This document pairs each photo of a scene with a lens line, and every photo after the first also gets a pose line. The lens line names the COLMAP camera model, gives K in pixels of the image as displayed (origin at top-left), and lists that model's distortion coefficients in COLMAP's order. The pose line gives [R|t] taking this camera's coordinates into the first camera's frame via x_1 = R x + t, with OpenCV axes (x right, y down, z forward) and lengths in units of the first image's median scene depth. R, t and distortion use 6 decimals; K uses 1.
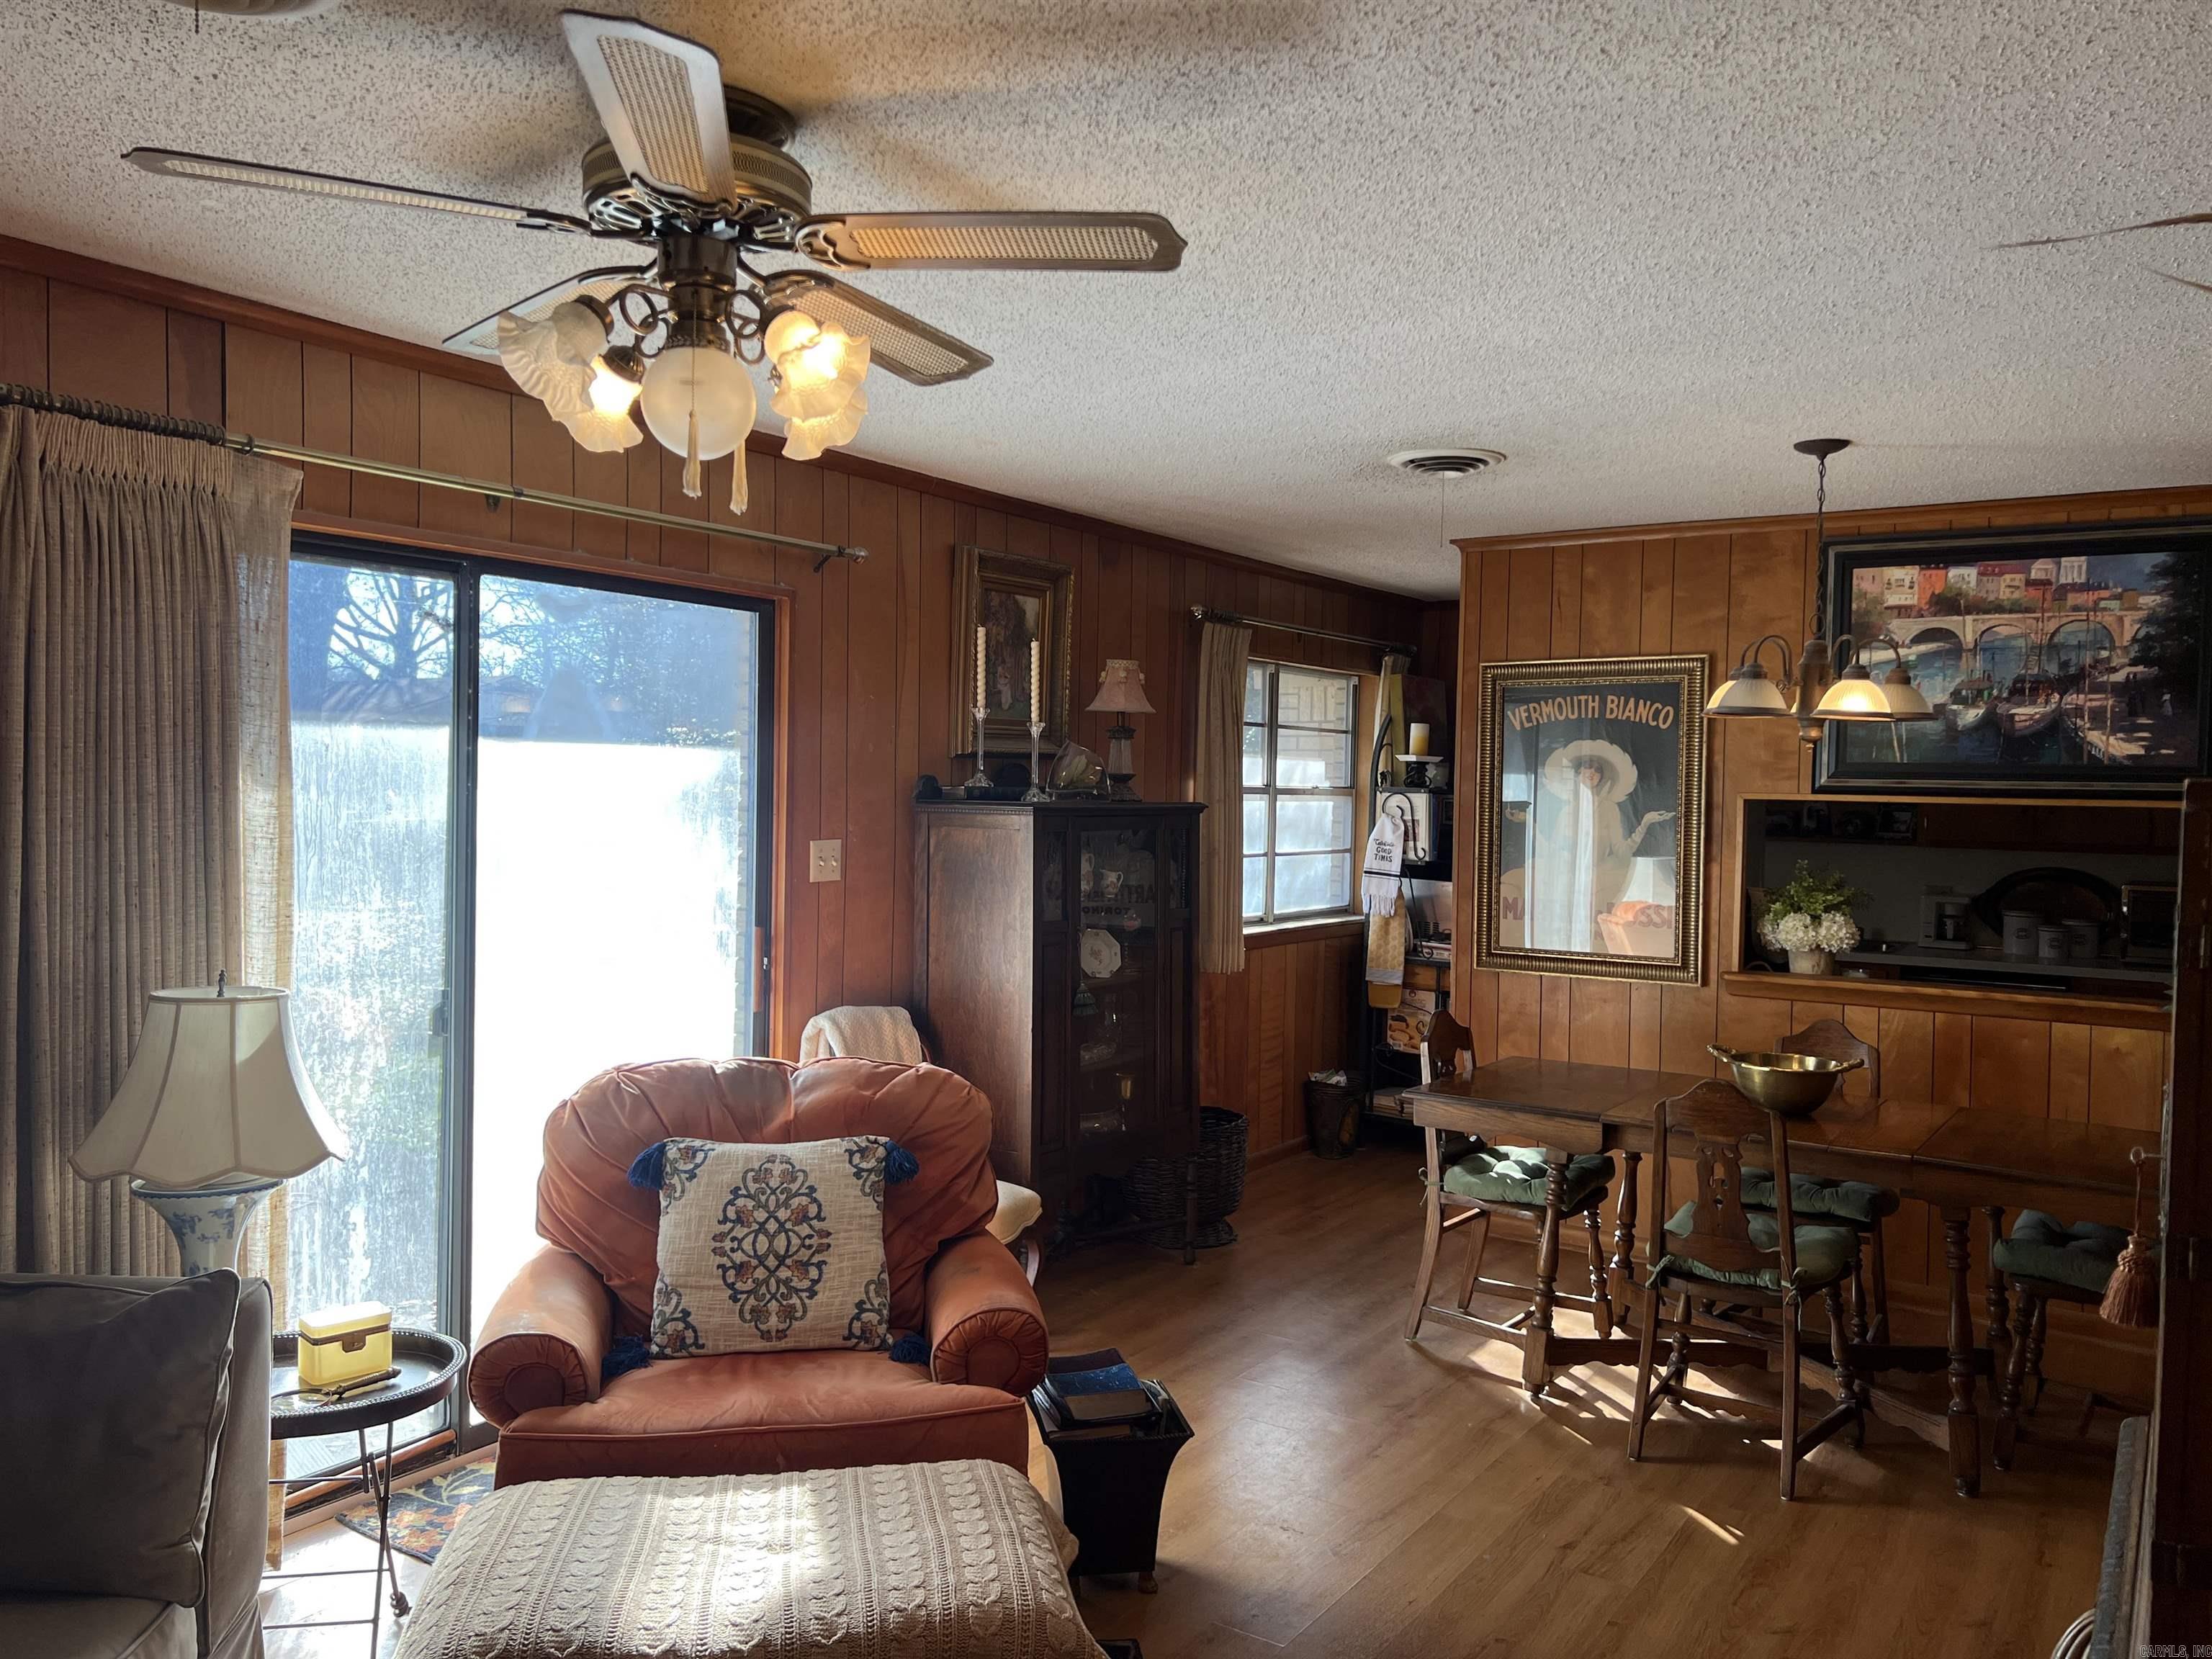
lens RADIAL K [[1672.0, 0, 1122.2], [0, 1672.0, 790.9], [0, 0, 1]] dist [0.100392, -0.105028]
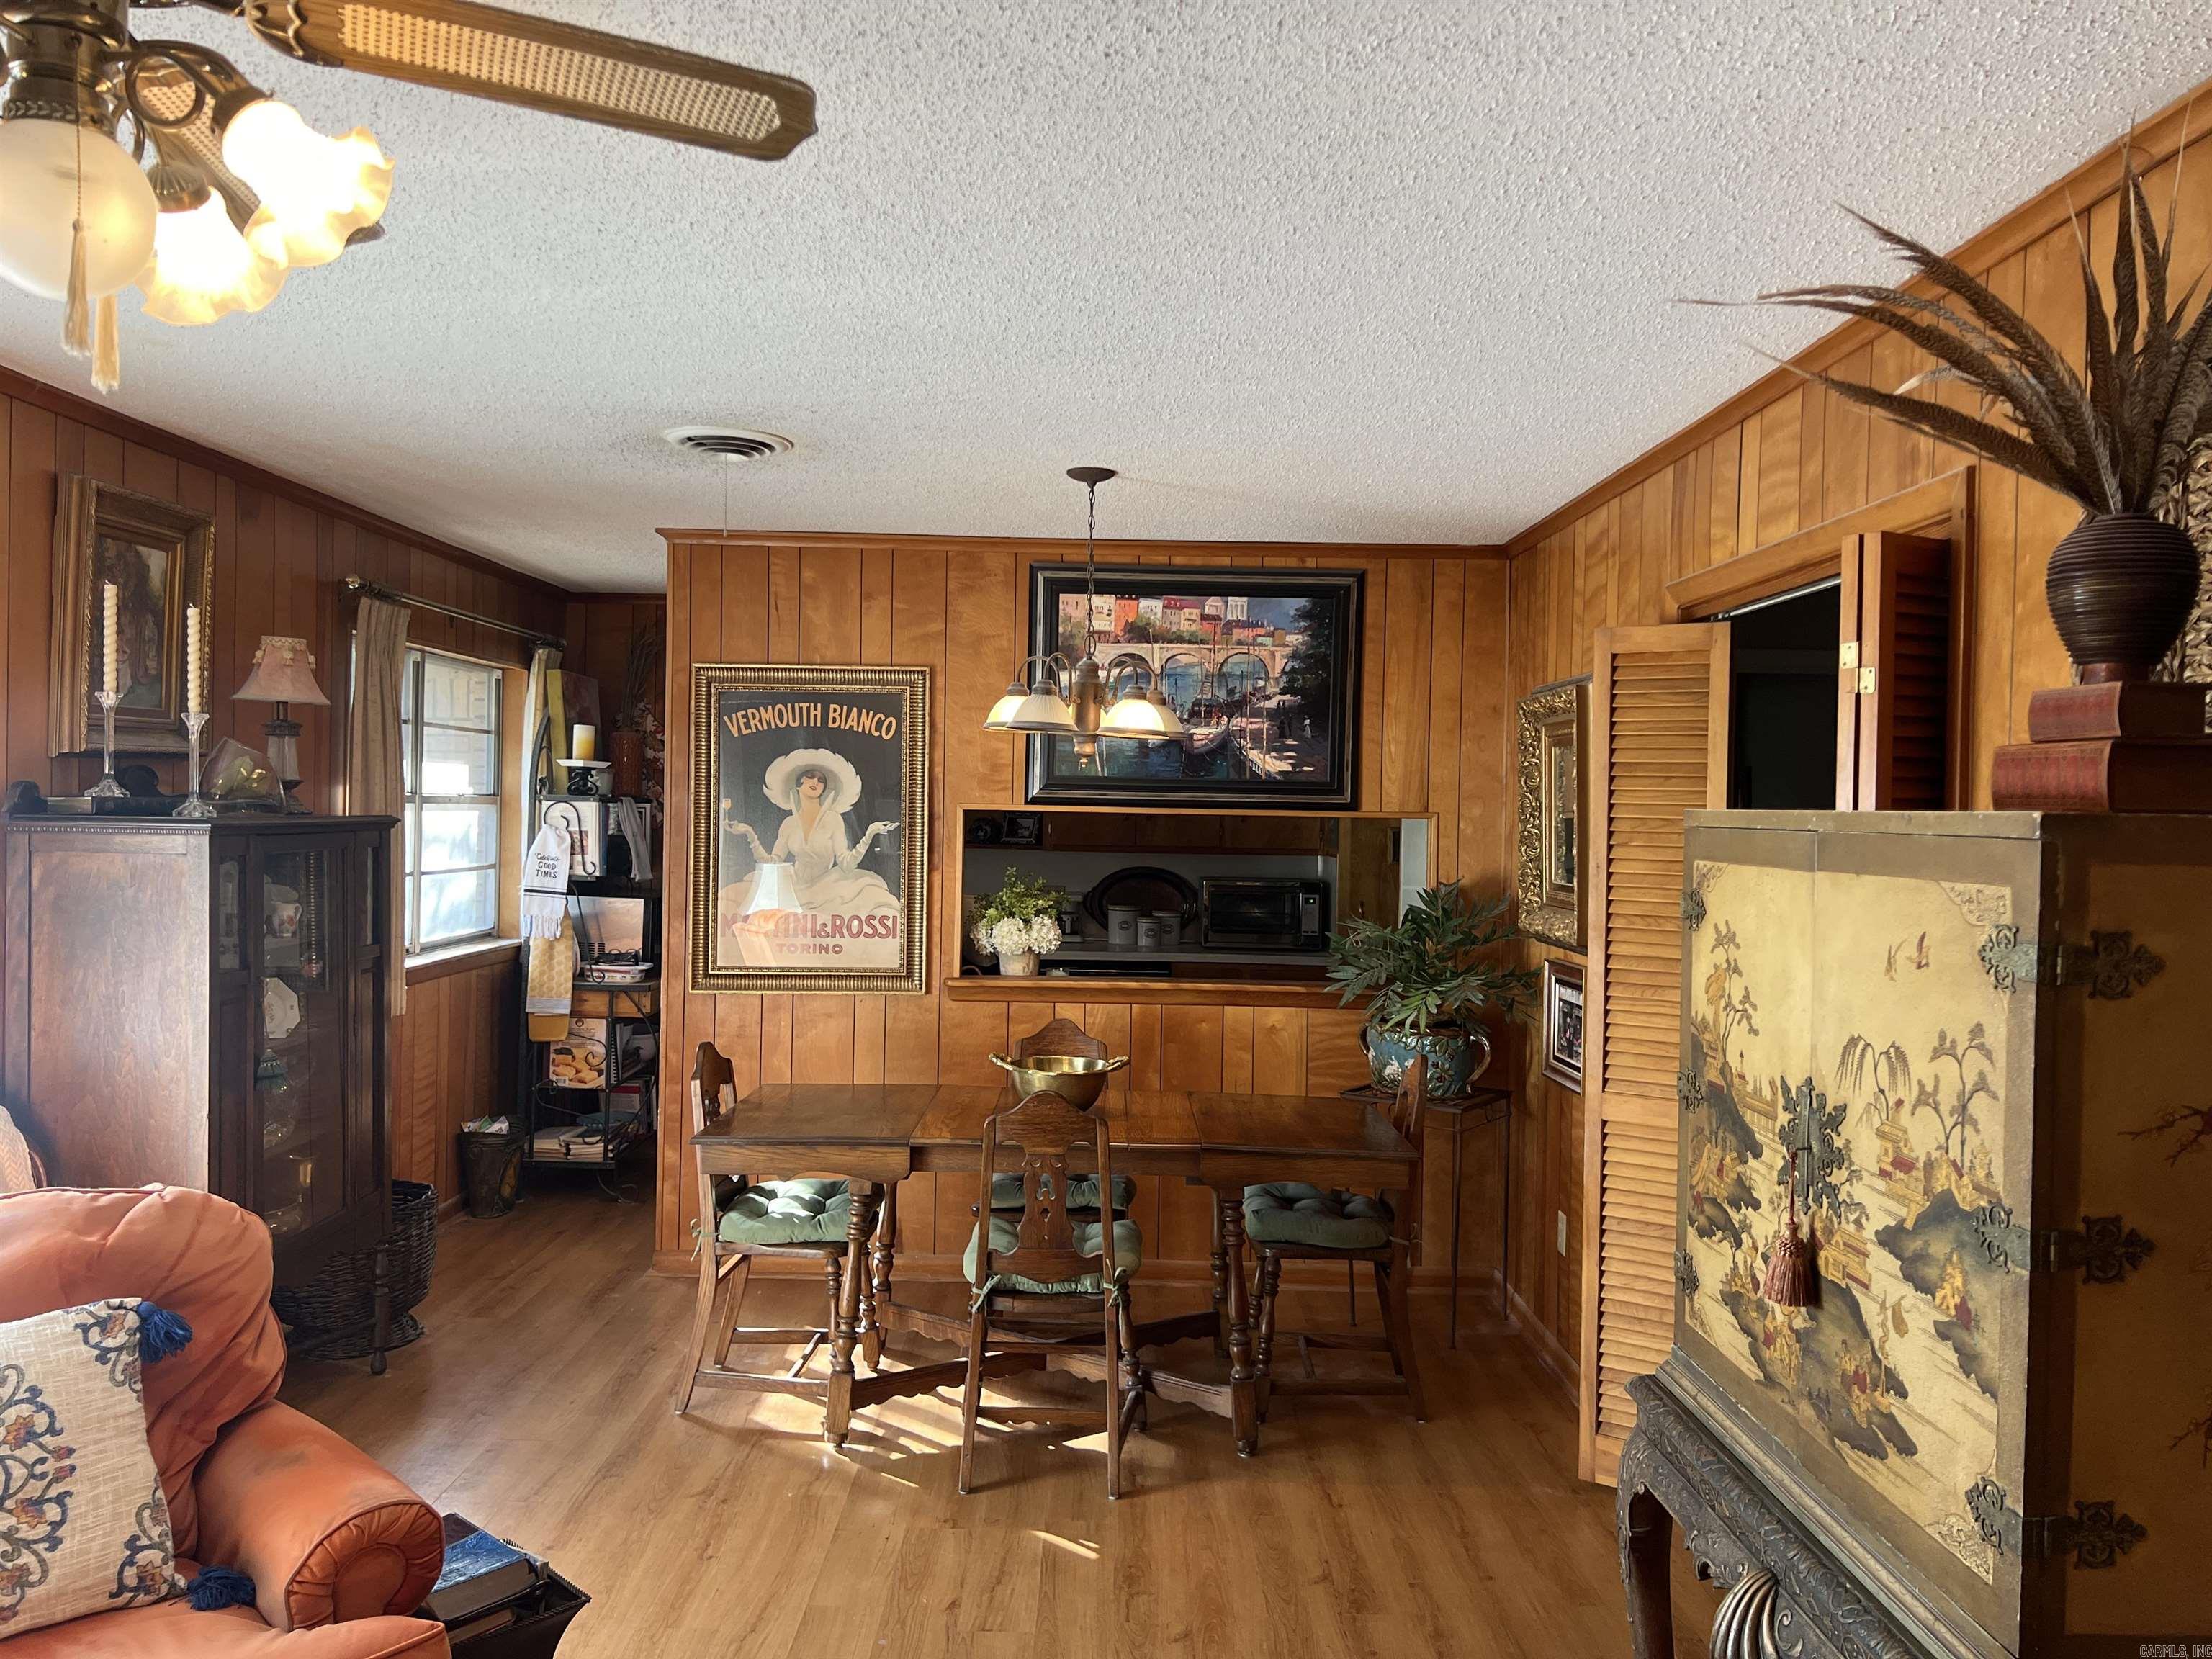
lens RADIAL K [[1672.0, 0, 1122.2], [0, 1672.0, 790.9], [0, 0, 1]] dist [0.100392, -0.105028]
pose [[0.837174, 0.003973, 0.546922, -0.118979], [-0.003093, 0.999992, -0.002530, -0.004590], [-0.546928, 0.000427, 0.837180, 0.106373]]
